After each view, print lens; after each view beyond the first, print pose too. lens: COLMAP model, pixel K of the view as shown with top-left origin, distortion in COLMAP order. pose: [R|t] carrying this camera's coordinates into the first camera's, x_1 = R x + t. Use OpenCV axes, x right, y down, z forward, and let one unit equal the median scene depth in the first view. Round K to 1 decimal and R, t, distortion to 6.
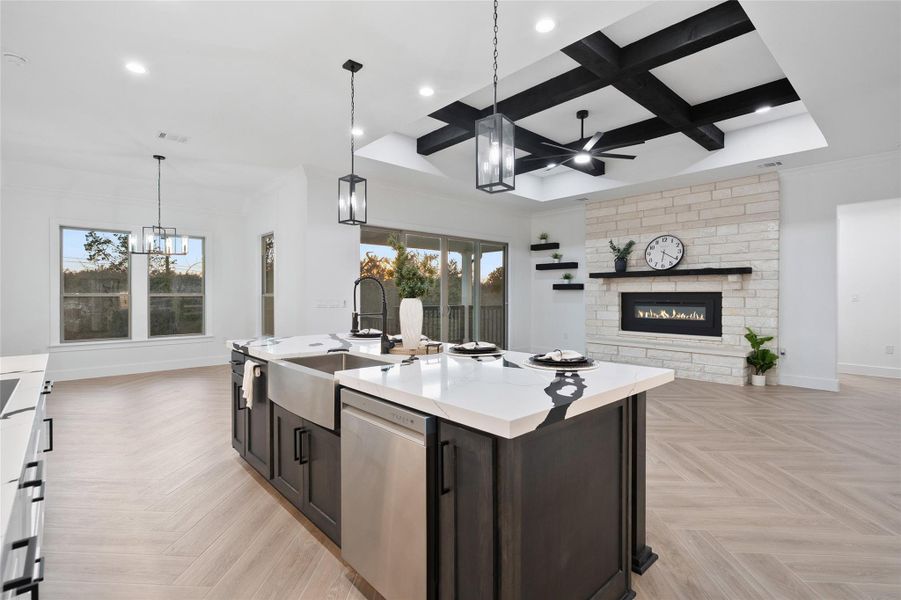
lens RADIAL K [[422.5, 0, 445.1], [0, 422.5, 295.2], [0, 0, 1]] dist [0.006262, 0.001045]
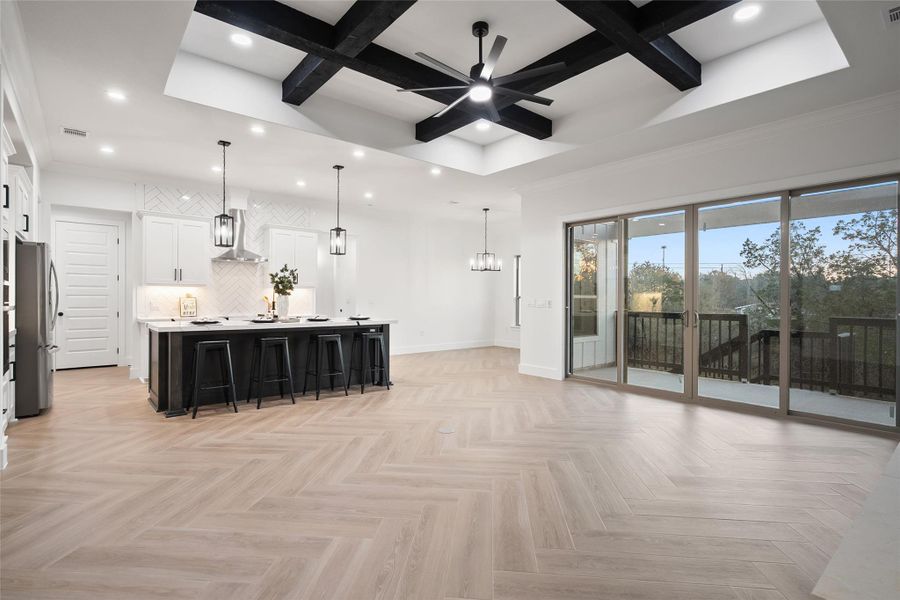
lens RADIAL K [[433.7, 0, 441.2], [0, 433.7, 299.6], [0, 0, 1]] dist [0.004688, 0.001965]
pose [[-0.038352, -0.002757, -0.999260, 0.794755], [-0.008966, 0.999957, -0.002415, 0.011794], [0.999224, 0.008867, -0.038375, 0.748414]]
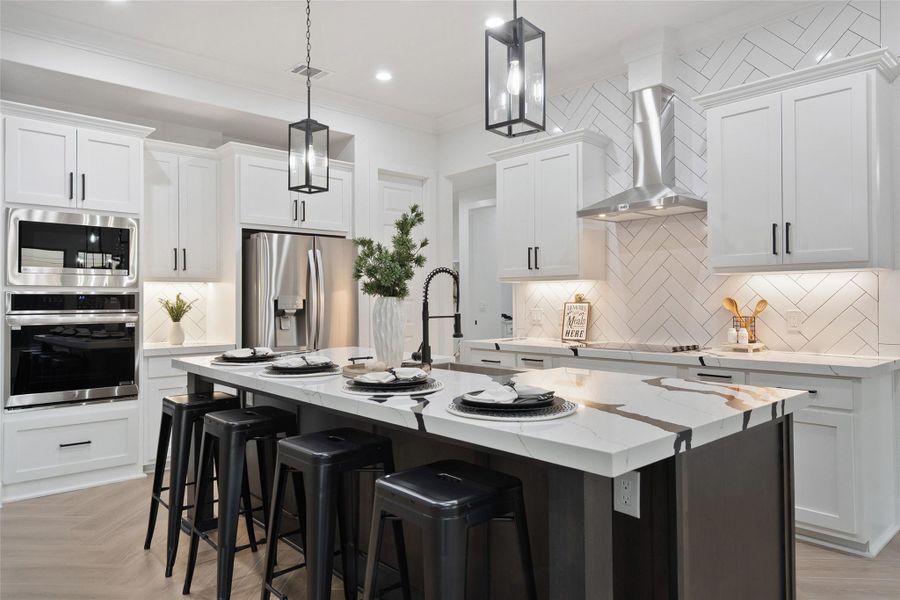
lens RADIAL K [[594.7, 0, 449.9], [0, 594.7, 293.3], [0, 0, 1]] dist [-0.005923, -0.001188]
pose [[-0.999953, 0.004061, -0.008772, -0.086095], [0.004106, 0.999979, -0.005112, 0.001414], [0.008751, -0.005148, -0.999948, 0.814867]]
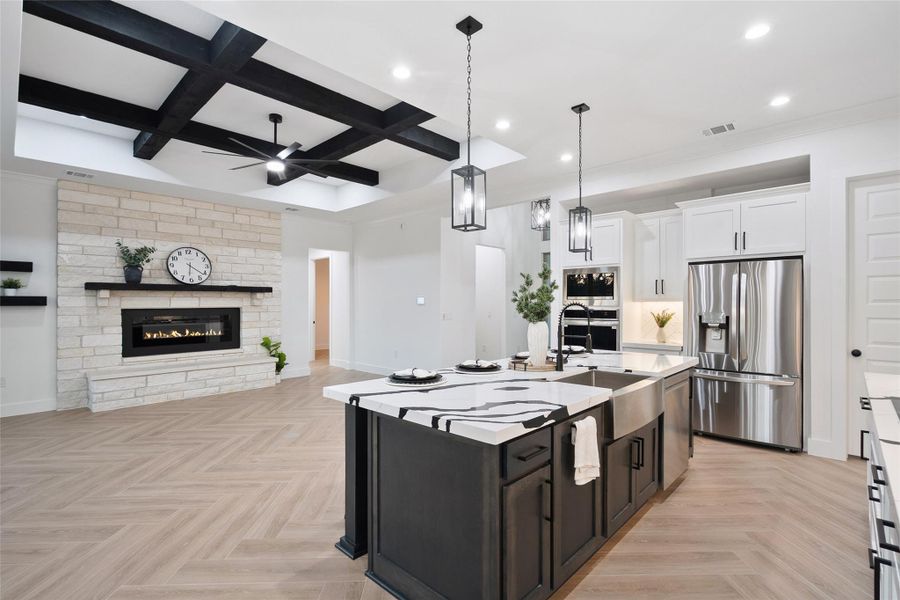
lens RADIAL K [[422.1, 0, 452.9], [0, 422.1, 300.8], [0, 0, 1]] dist [0.006262, 0.001045]
pose [[-0.090058, 0.004623, 0.995926, -0.494459], [0.006151, 0.999973, -0.004085, -0.017553], [-0.995918, 0.005758, -0.090084, 0.552449]]
